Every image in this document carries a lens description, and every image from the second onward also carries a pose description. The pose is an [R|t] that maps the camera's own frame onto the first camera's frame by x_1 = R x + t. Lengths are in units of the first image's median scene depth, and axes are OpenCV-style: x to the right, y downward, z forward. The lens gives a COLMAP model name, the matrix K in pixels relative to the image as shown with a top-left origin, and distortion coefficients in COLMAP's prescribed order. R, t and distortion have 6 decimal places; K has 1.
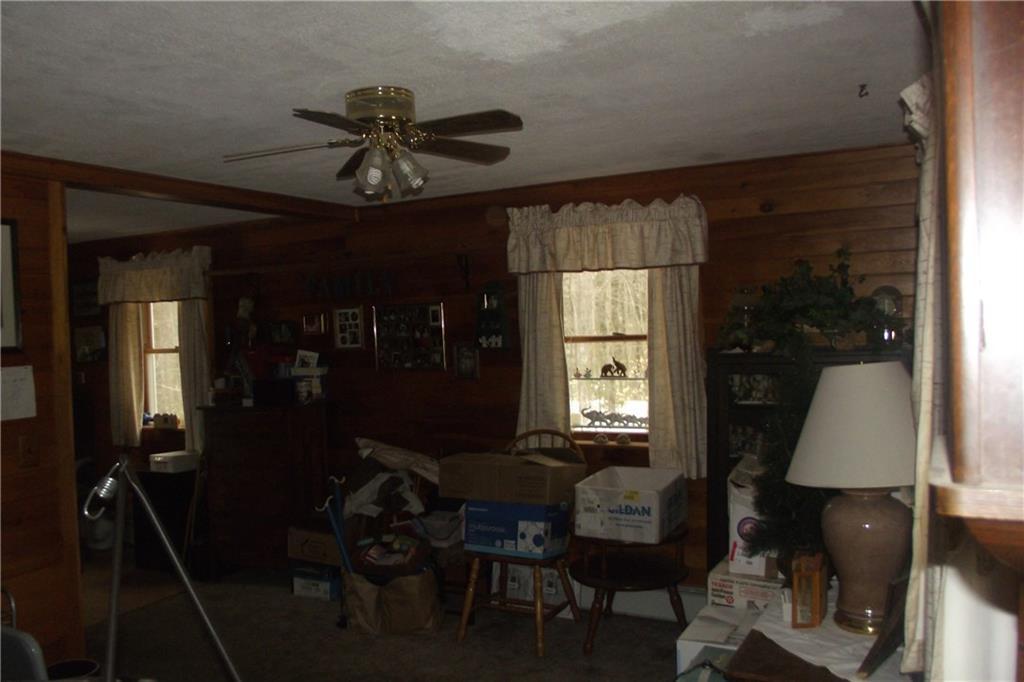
lens RADIAL K [[864.5, 0, 512.0], [0, 864.5, 341.0], [0, 0, 1]] dist [0.000228, 0.000202]
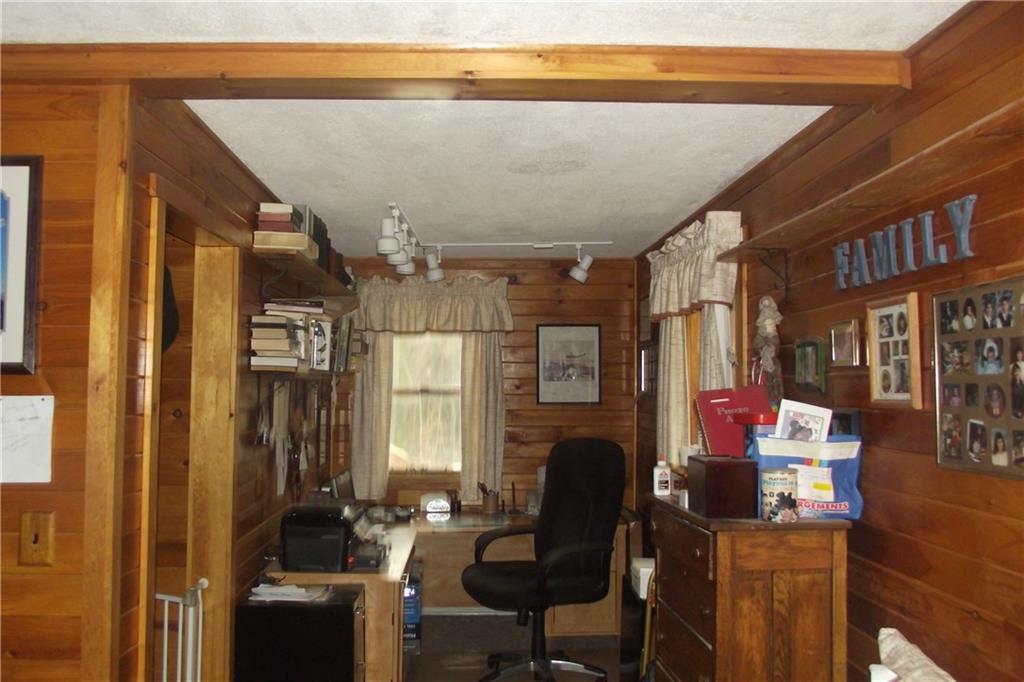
lens RADIAL K [[864.5, 0, 512.0], [0, 864.5, 341.0], [0, 0, 1]] dist [0.000228, 0.000202]
pose [[0.495428, -0.009165, -0.868601, 0.078325], [-0.035456, 0.998898, -0.030763, -0.001535], [0.867925, 0.046038, 0.494557, 0.650822]]
